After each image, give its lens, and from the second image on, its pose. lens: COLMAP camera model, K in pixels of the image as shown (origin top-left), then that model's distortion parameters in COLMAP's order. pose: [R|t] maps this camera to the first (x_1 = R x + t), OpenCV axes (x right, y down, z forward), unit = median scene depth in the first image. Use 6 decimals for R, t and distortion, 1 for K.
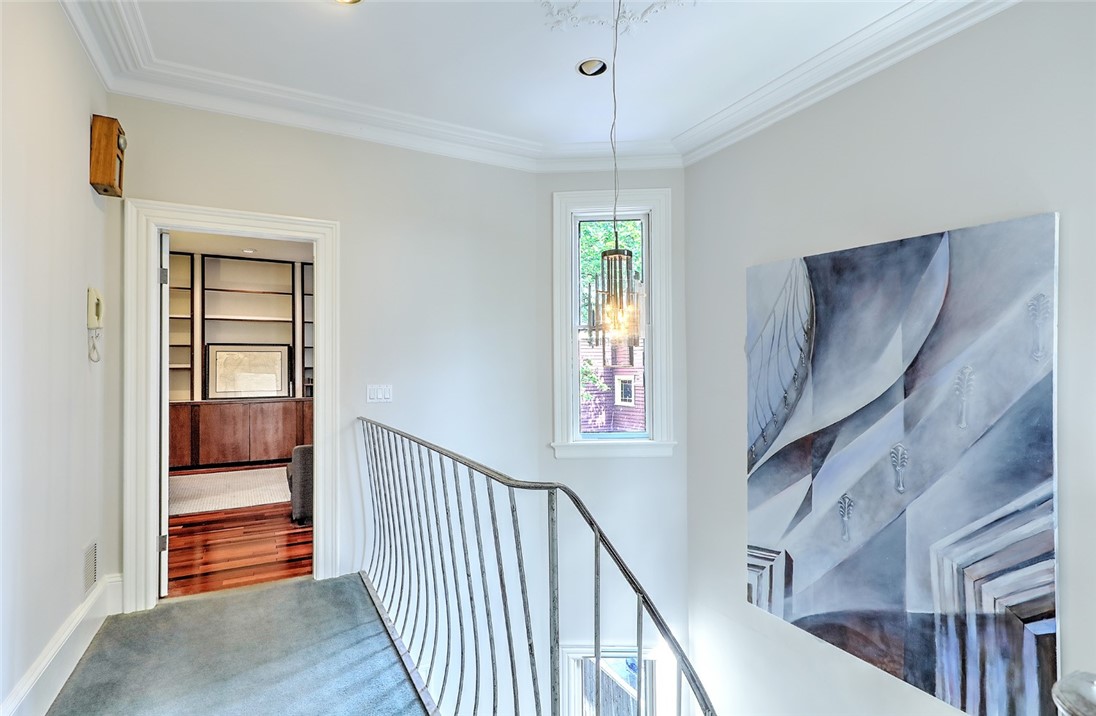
lens RADIAL K [[547.3, 0, 548.0], [0, 547.3, 358.0], [0, 0, 1]] dist [0.002190, 0.000356]
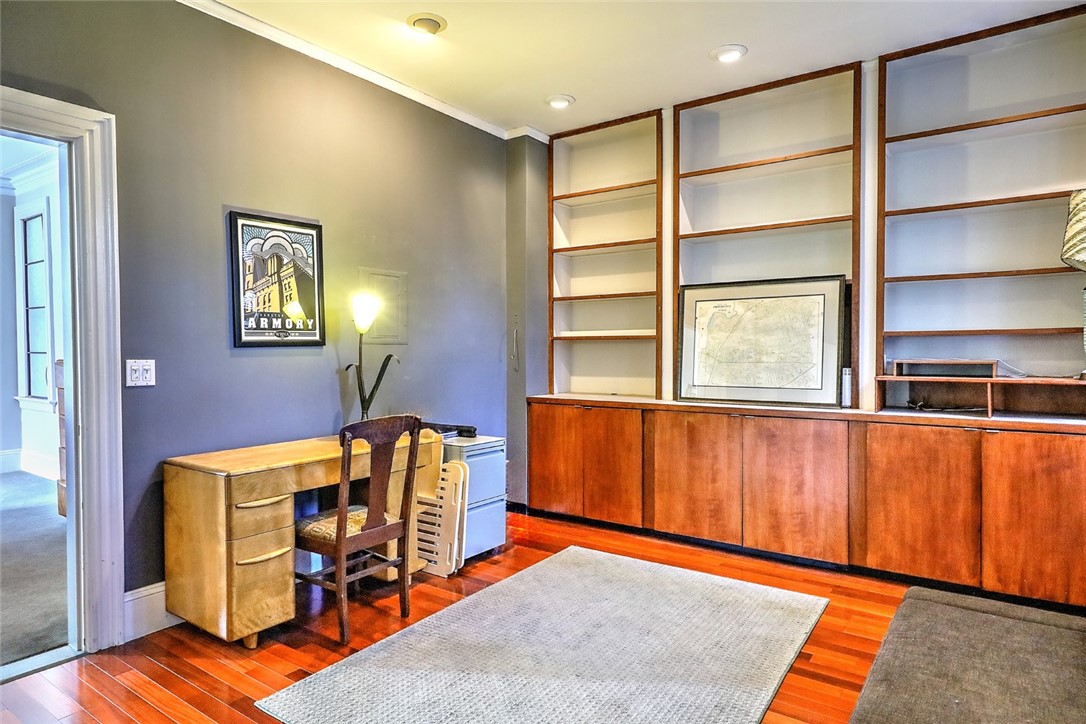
lens RADIAL K [[635.4, 0, 543.0], [0, 635.4, 362.0], [0, 0, 1]] dist [0.006991, 0.001260]
pose [[0.445827, 0.029328, -0.894638, -0.162011], [0.018566, 0.998945, 0.041999, 0.015532], [0.894926, -0.035334, 0.444813, 0.629180]]
